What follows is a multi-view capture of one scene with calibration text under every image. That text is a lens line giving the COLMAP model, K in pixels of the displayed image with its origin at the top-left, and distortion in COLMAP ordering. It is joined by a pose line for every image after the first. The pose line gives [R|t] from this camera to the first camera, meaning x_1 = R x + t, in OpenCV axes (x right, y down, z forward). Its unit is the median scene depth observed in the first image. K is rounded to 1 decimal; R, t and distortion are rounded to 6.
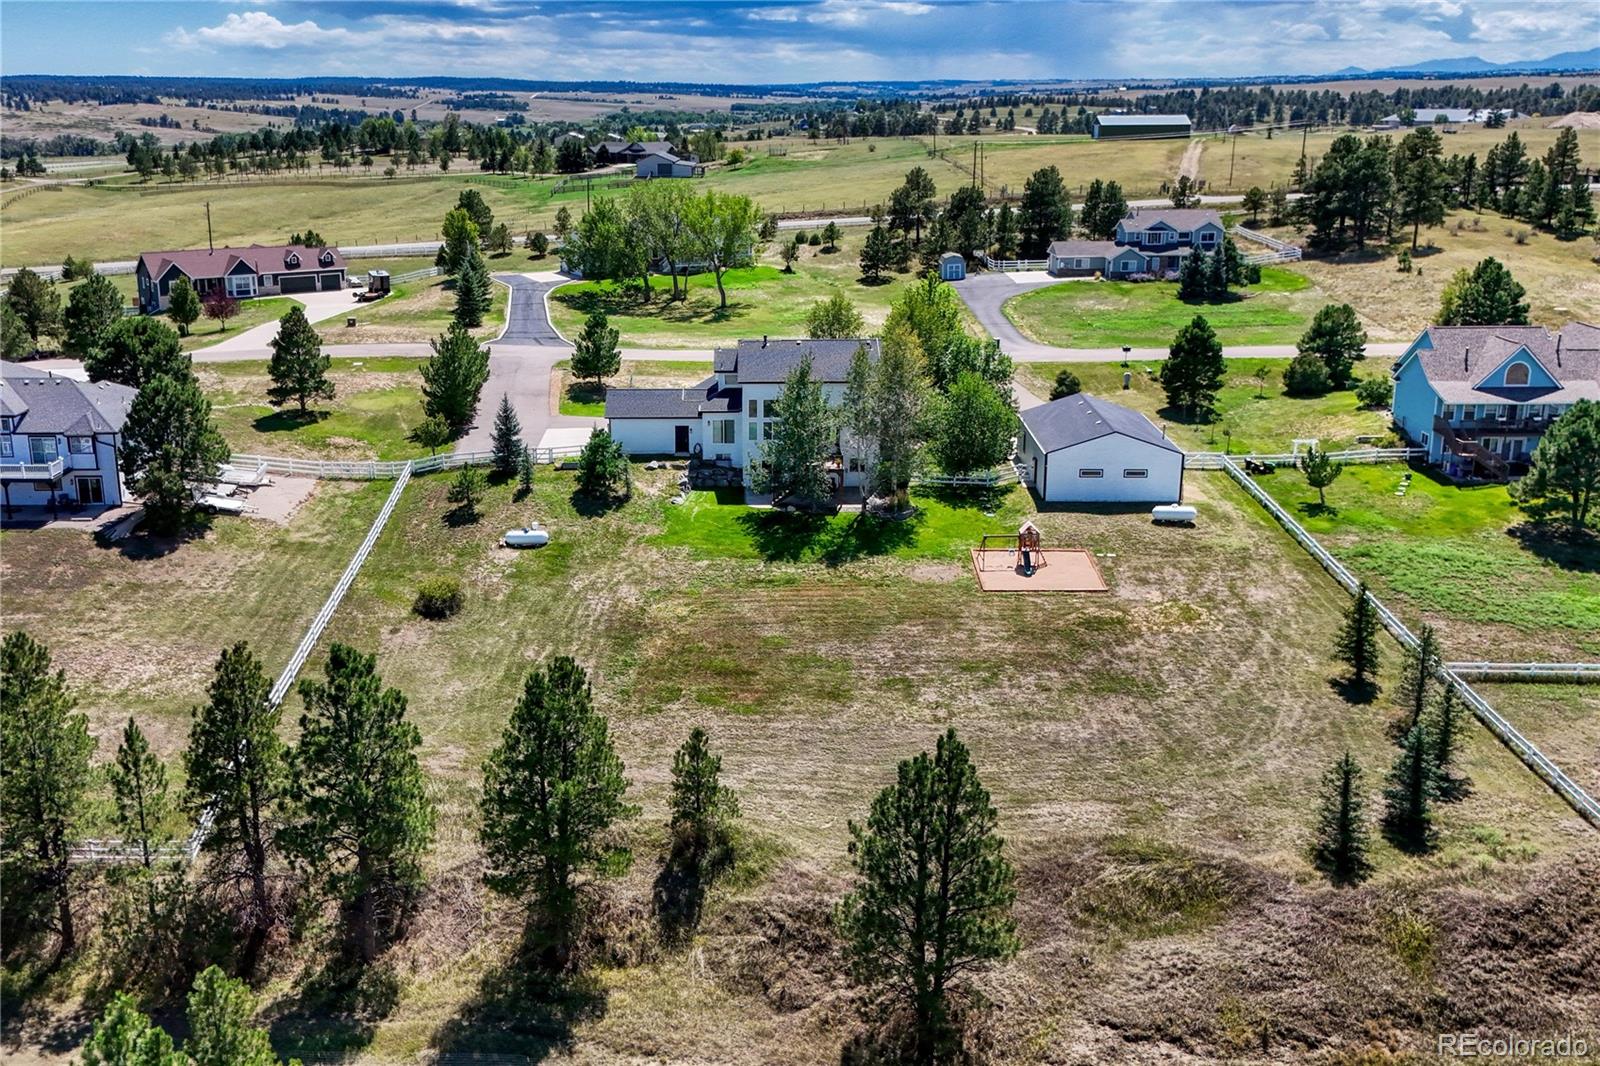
lens RADIAL K [[1664.8, 0, 830.5], [0, 1664.8, 535.8], [0, 0, 1]] dist [0.129337, -0.252768]
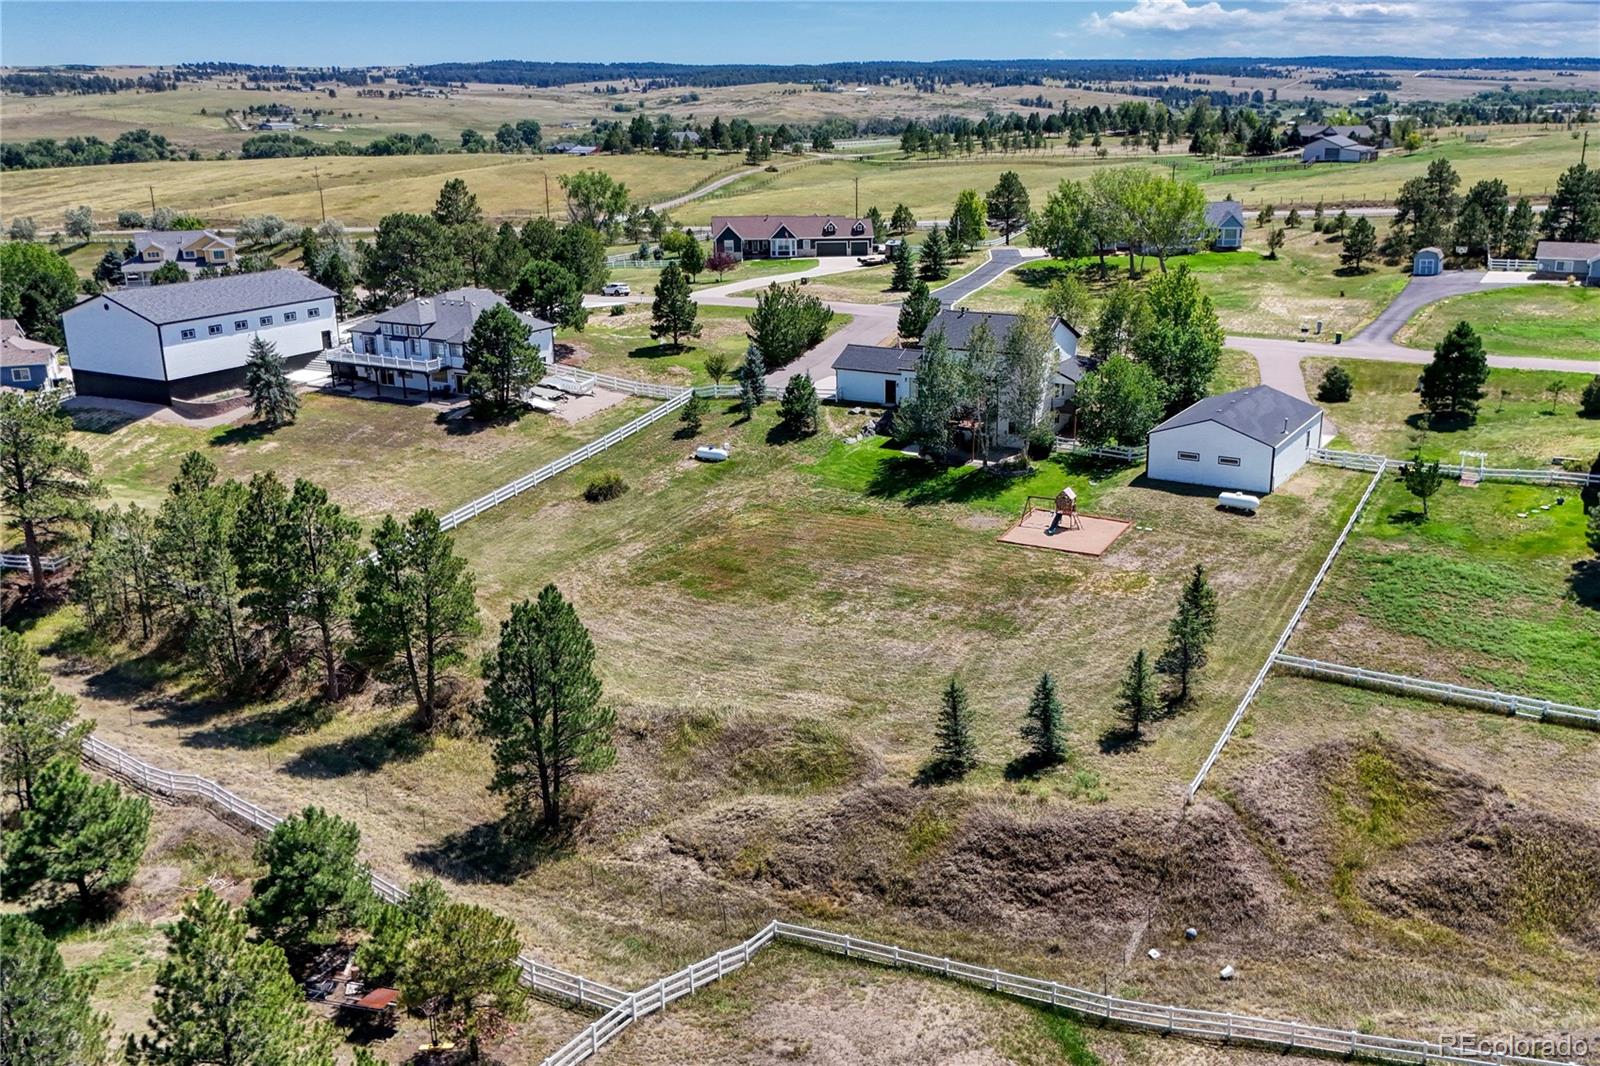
lens RADIAL K [[1664.8, 0, 830.5], [0, 1664.8, 535.8], [0, 0, 1]] dist [0.129337, -0.252768]
pose [[0.862721, 0.136667, -0.486862, 0.331264], [-0.130631, 0.990339, 0.046520, -0.004997], [0.488516, 0.023466, 0.872239, -0.021953]]
